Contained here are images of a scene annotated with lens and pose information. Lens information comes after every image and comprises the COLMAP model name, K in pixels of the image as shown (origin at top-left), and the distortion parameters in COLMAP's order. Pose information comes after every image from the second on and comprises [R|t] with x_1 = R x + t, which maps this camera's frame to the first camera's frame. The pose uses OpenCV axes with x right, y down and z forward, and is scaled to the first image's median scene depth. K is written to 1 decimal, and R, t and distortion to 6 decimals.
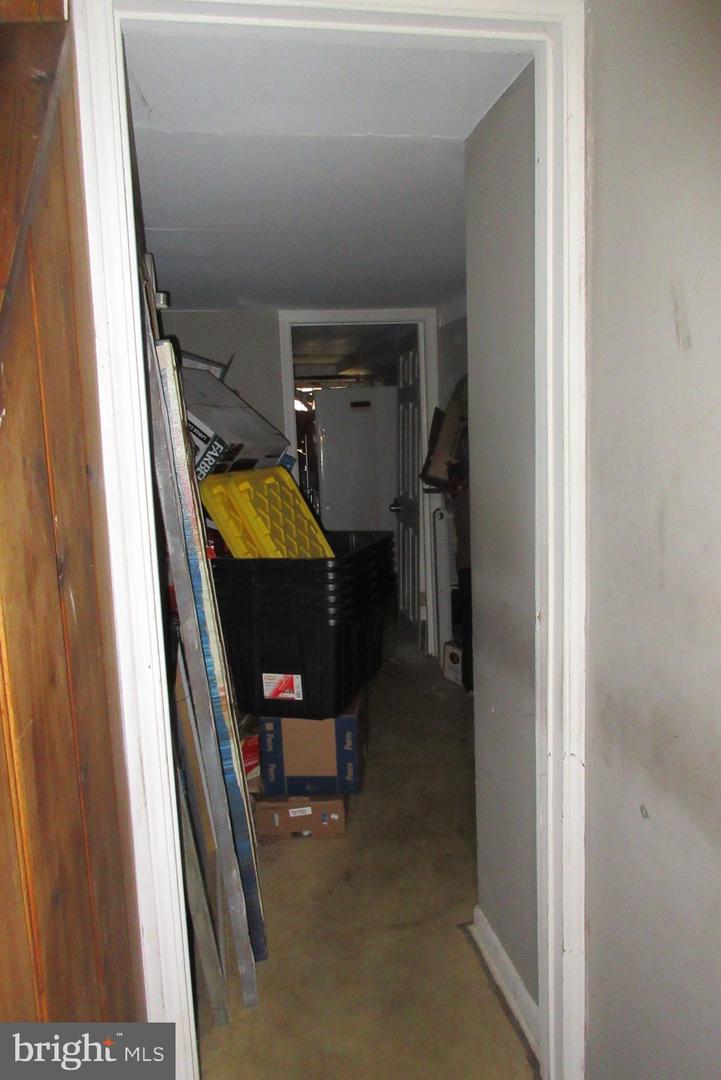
lens RADIAL K [[795.1, 0, 354.9], [0, 795.1, 539.8], [0, 0, 1]] dist [-0.000156, -0.008520]
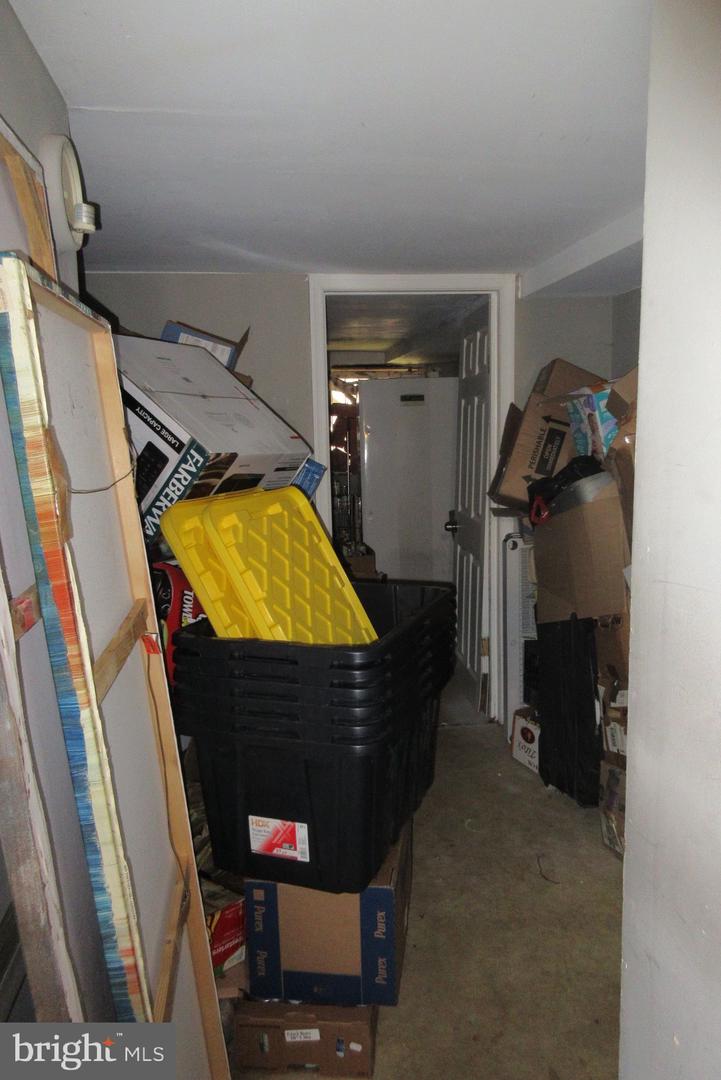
lens RADIAL K [[795.1, 0, 367.1], [0, 795.1, 539.2], [0, 0, 1]] dist [-0.000156, -0.008520]
pose [[0.998658, 0.026321, -0.044613, 0.001087], [-0.025986, 0.999630, 0.008064, -0.048752], [0.044808, -0.006894, 0.998972, 0.288358]]
